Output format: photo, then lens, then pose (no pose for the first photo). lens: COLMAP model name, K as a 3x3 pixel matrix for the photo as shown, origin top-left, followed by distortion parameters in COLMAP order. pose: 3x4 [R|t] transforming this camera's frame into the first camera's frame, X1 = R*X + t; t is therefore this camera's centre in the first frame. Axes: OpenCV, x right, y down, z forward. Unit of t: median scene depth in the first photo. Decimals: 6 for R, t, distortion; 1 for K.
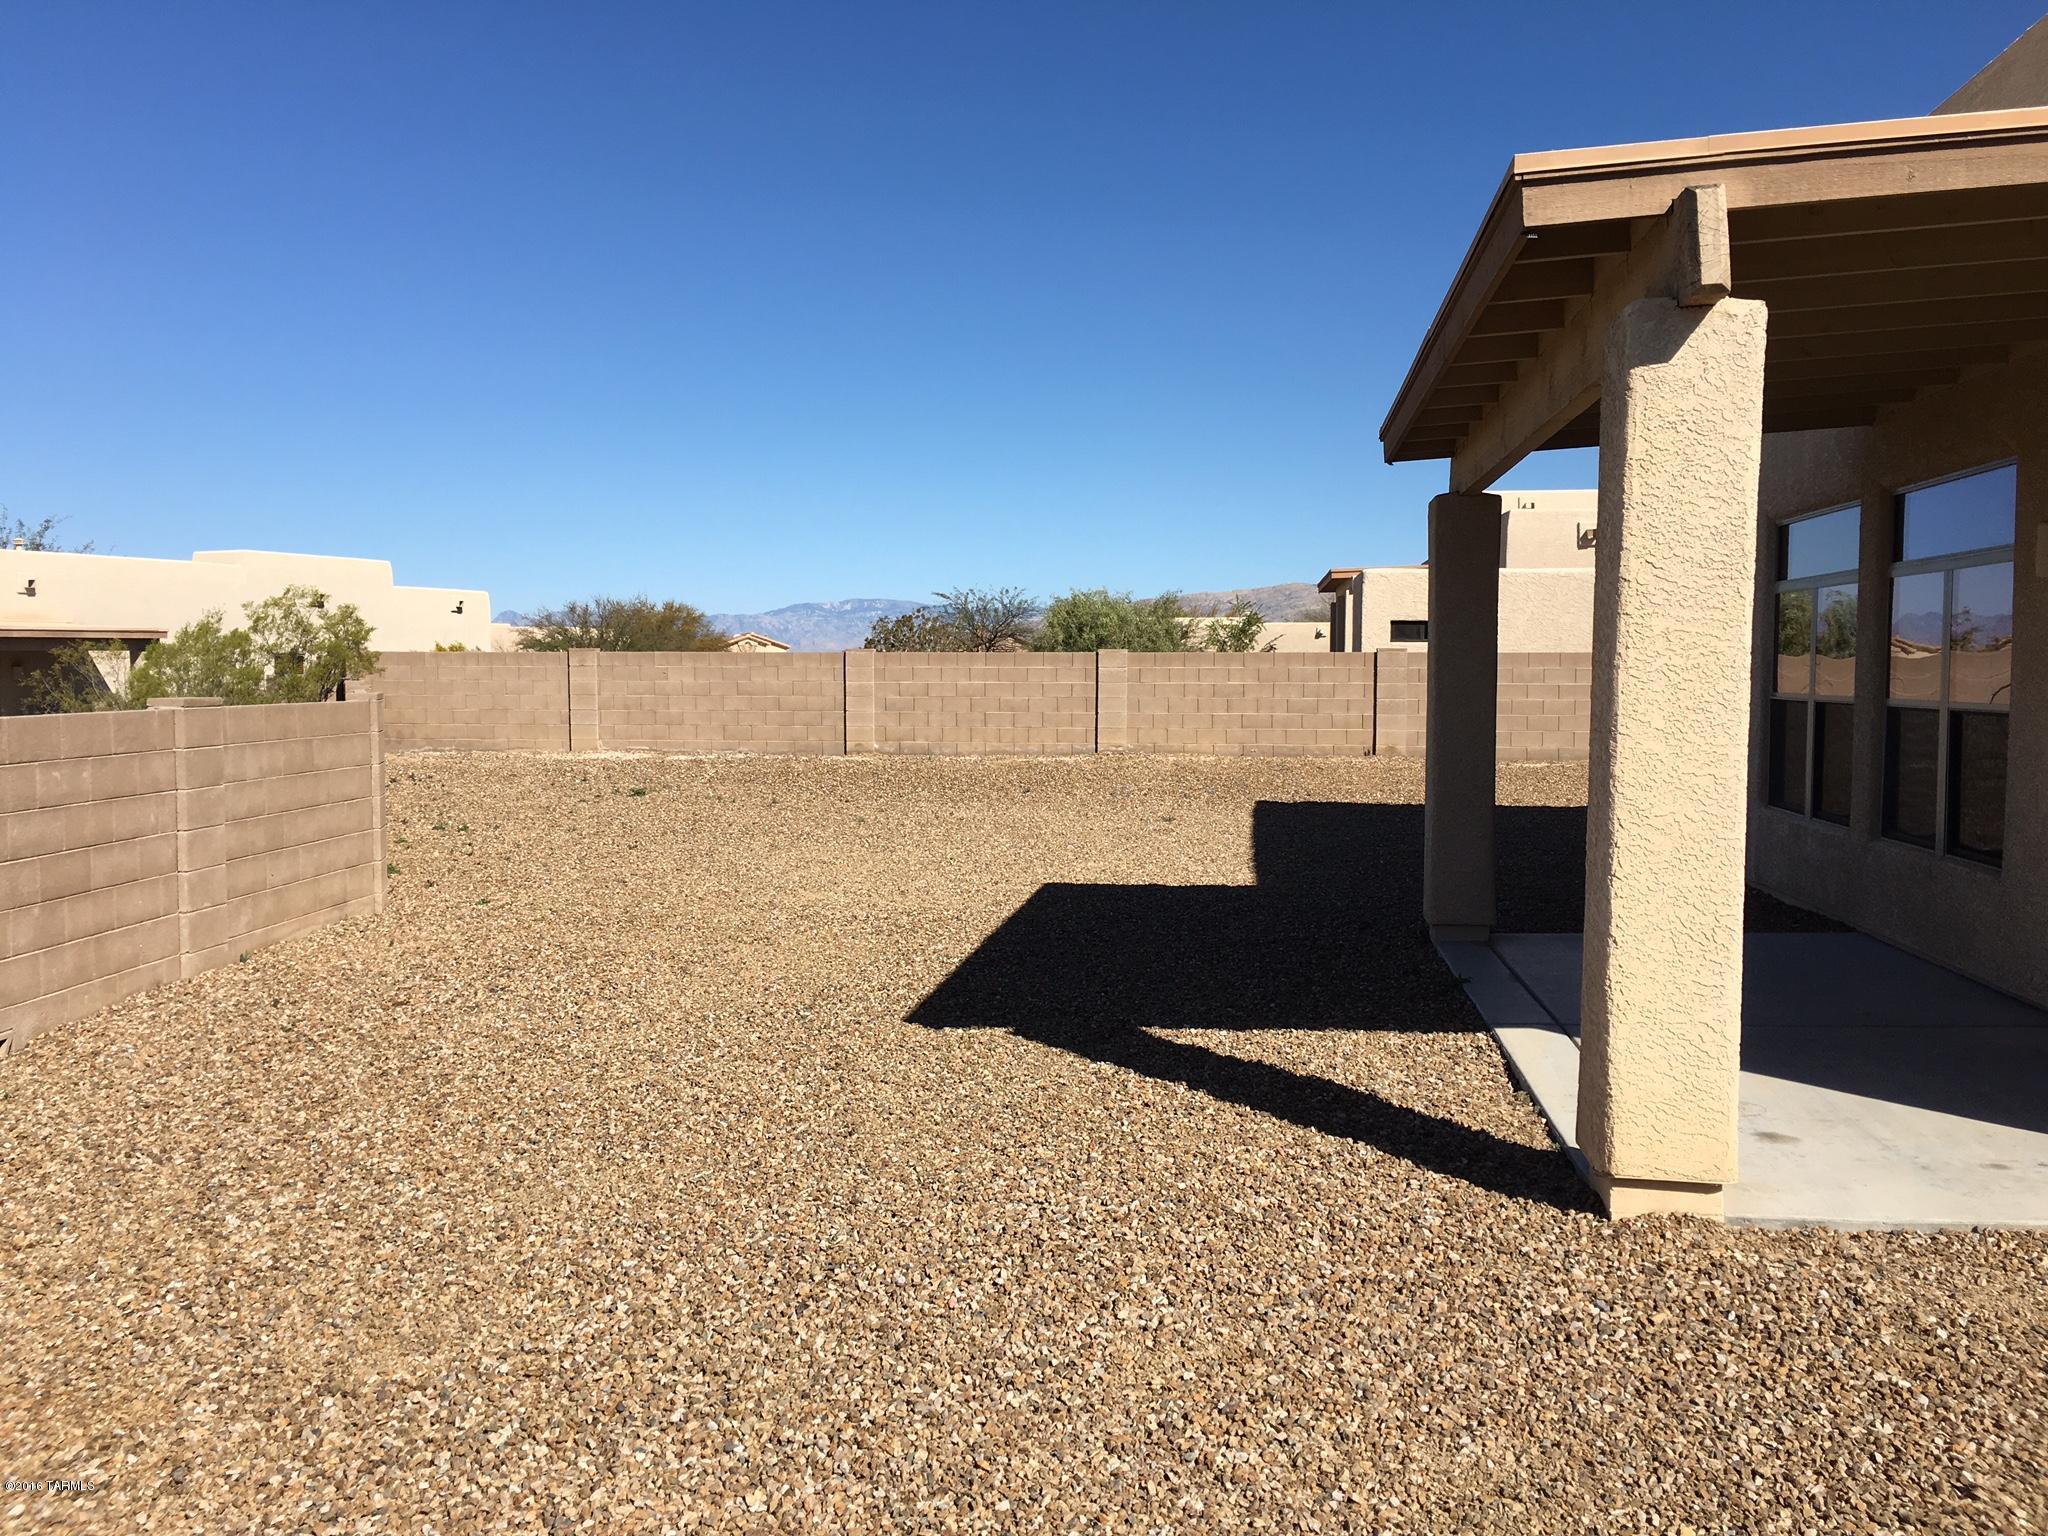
lens RADIAL K [[1774.5, 0, 1023.4], [0, 1774.5, 772.1], [0, 0, 1]] dist [0.108916, -0.188223]
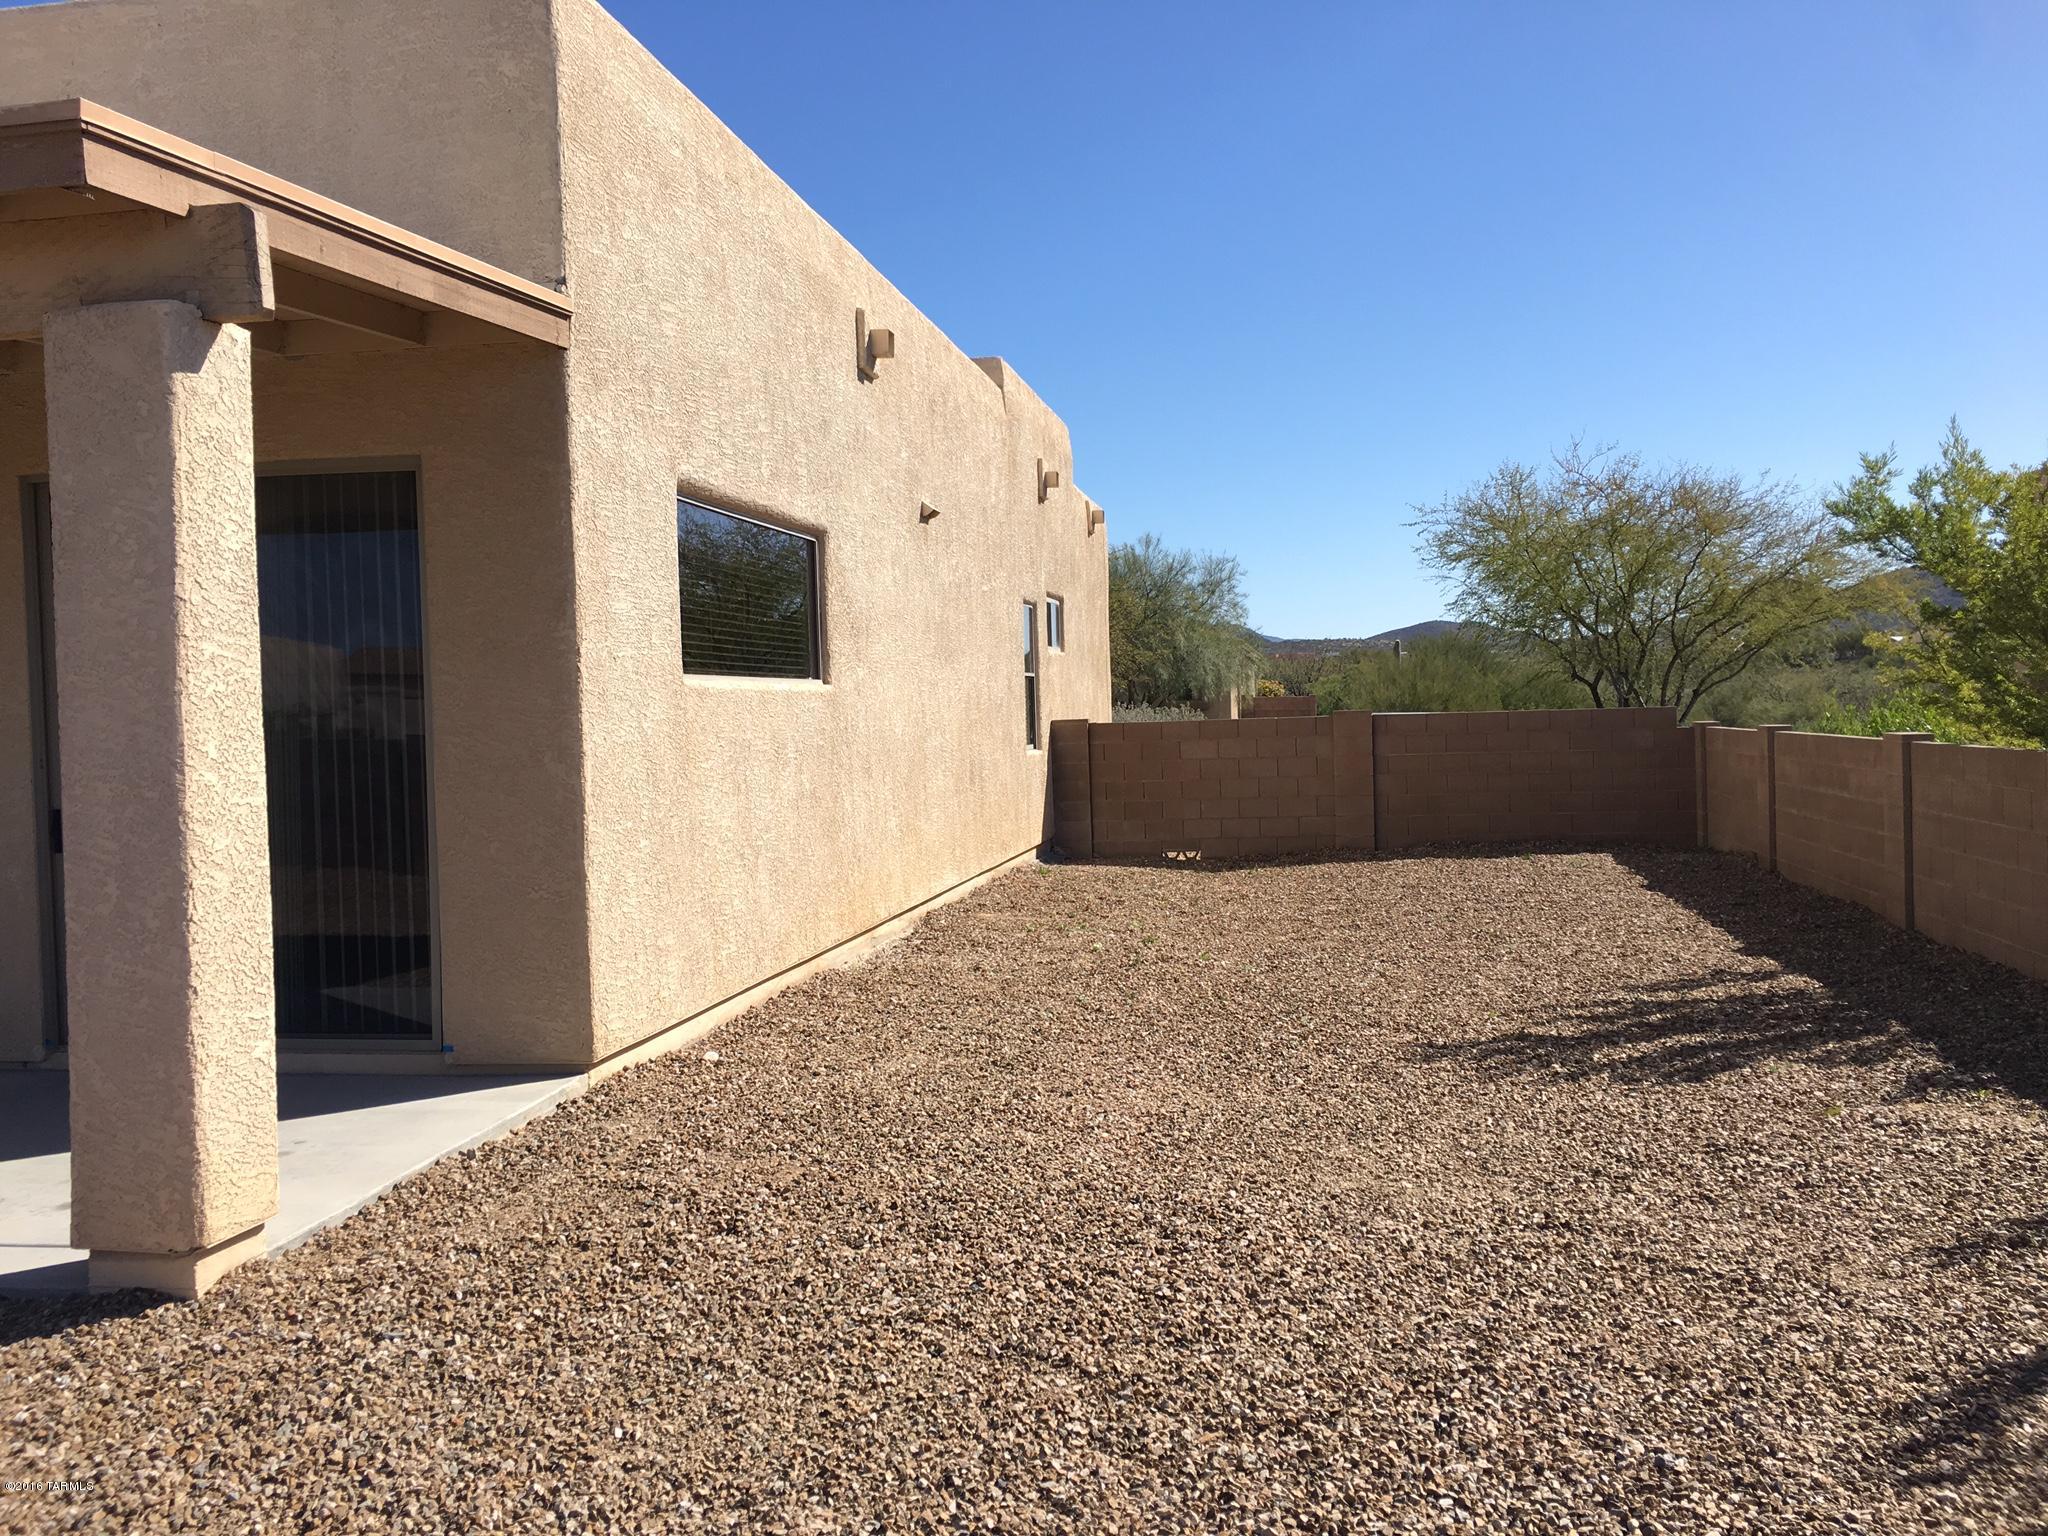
lens RADIAL K [[1774.5, 0, 1023.4], [0, 1774.5, 772.1], [0, 0, 1]] dist [0.108916, -0.188223]
pose [[0.000286, -0.036637, 0.999329, -0.596174], [0.079760, 0.996146, 0.036498, -0.017817], [-0.996814, 0.079696, 0.003207, 0.572916]]
